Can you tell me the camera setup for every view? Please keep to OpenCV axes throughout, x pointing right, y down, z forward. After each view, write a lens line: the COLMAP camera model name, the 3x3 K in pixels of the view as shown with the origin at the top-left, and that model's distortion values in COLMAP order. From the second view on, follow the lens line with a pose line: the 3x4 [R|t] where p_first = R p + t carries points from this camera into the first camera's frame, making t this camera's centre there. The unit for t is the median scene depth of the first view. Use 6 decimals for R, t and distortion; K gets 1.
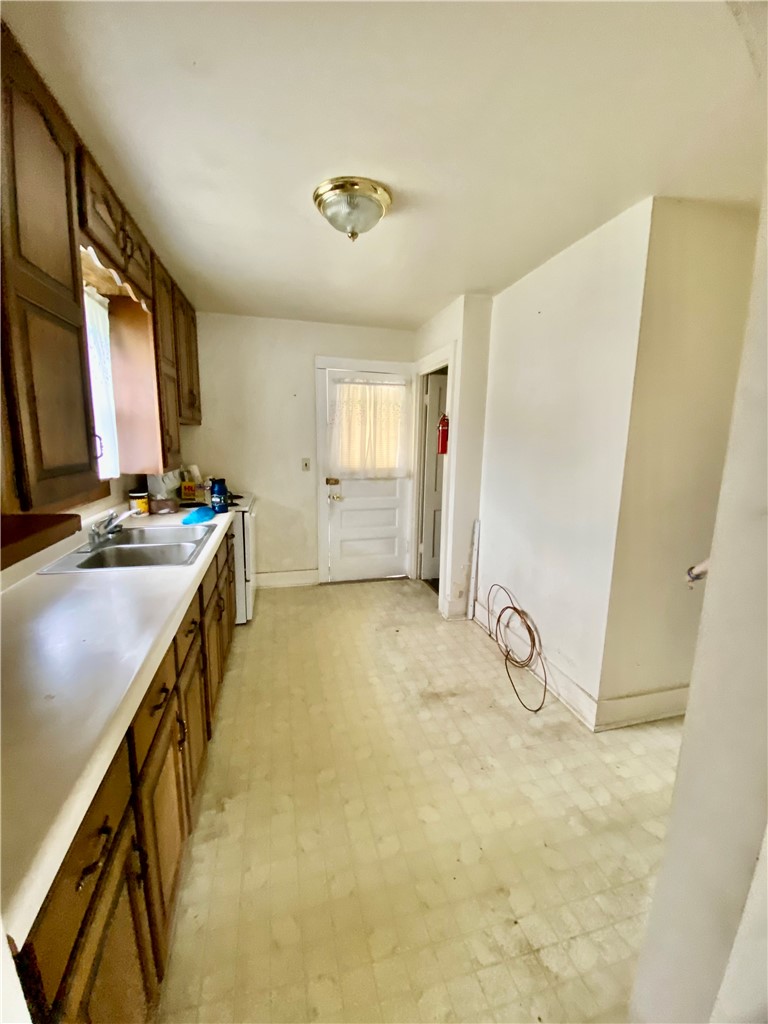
lens RADIAL K [[401.6, 0, 384.0], [0, 401.6, 512.0], [0, 0, 1]] dist [-0.000123, -0.019180]
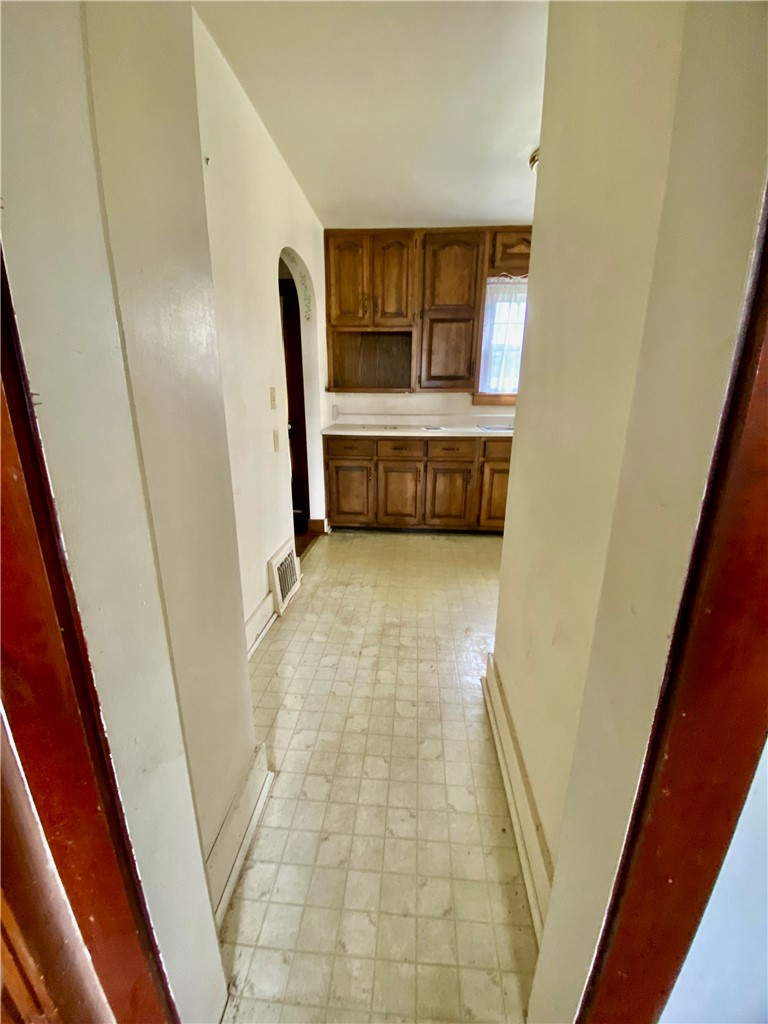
lens RADIAL K [[415.6, 0, 384.6], [0, 415.6, 507.3], [0, 0, 1]] dist [0.026539, -0.021332]
pose [[-0.316428, 0.251840, -0.914576, 1.397048], [-0.182613, 0.929912, 0.319244, -0.069541], [0.930874, 0.268031, -0.248261, 0.961213]]
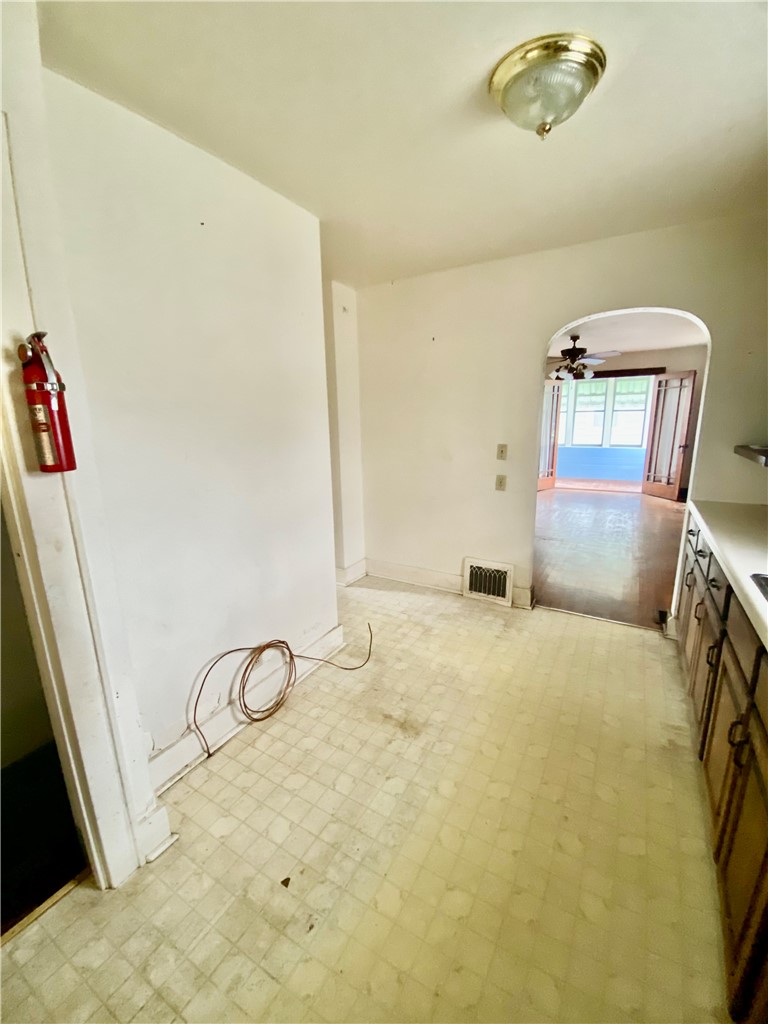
lens RADIAL K [[419.1, 0, 379.7], [0, 419.1, 510.5], [0, 0, 1]] dist [0.020331, -0.022123]
pose [[-0.705424, -0.157534, 0.691057, -0.437153], [0.133687, 0.927915, 0.347995, -0.320650], [-0.696063, 0.337870, -0.633514, 1.693411]]
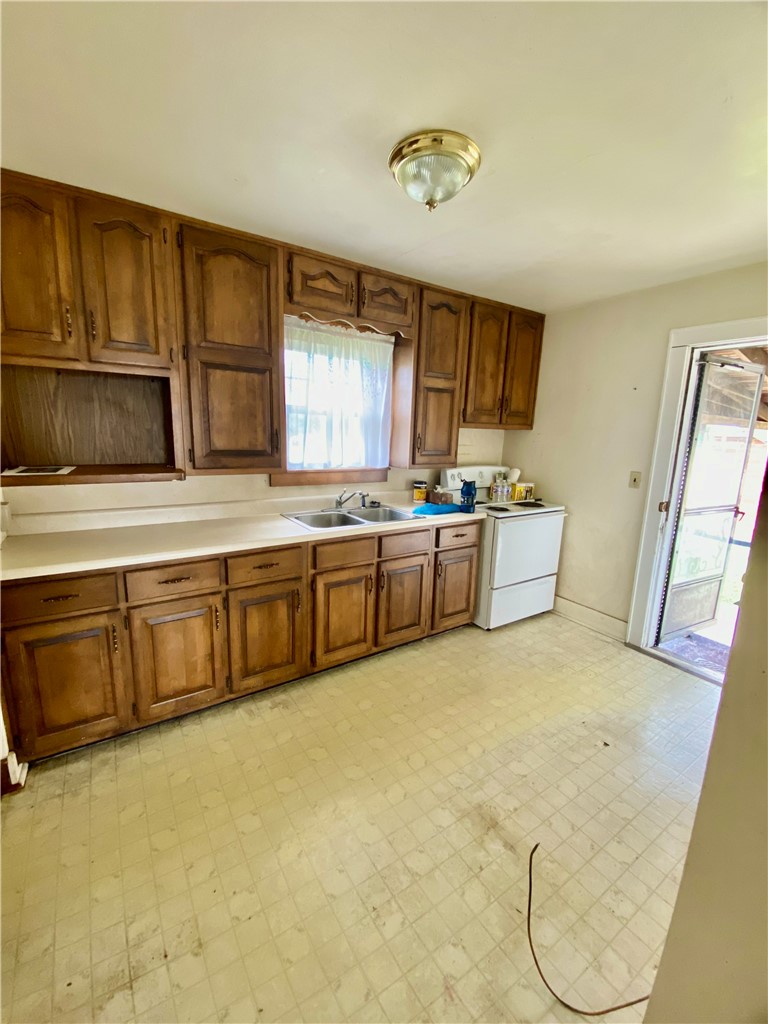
lens RADIAL K [[415.6, 0, 384.6], [0, 415.6, 507.3], [0, 0, 1]] dist [0.026539, -0.021332]
pose [[0.330579, 0.165842, -0.929093, 0.747870], [-0.192851, 0.975538, 0.105515, -0.118203], [0.923865, 0.144295, 0.354475, 0.595544]]
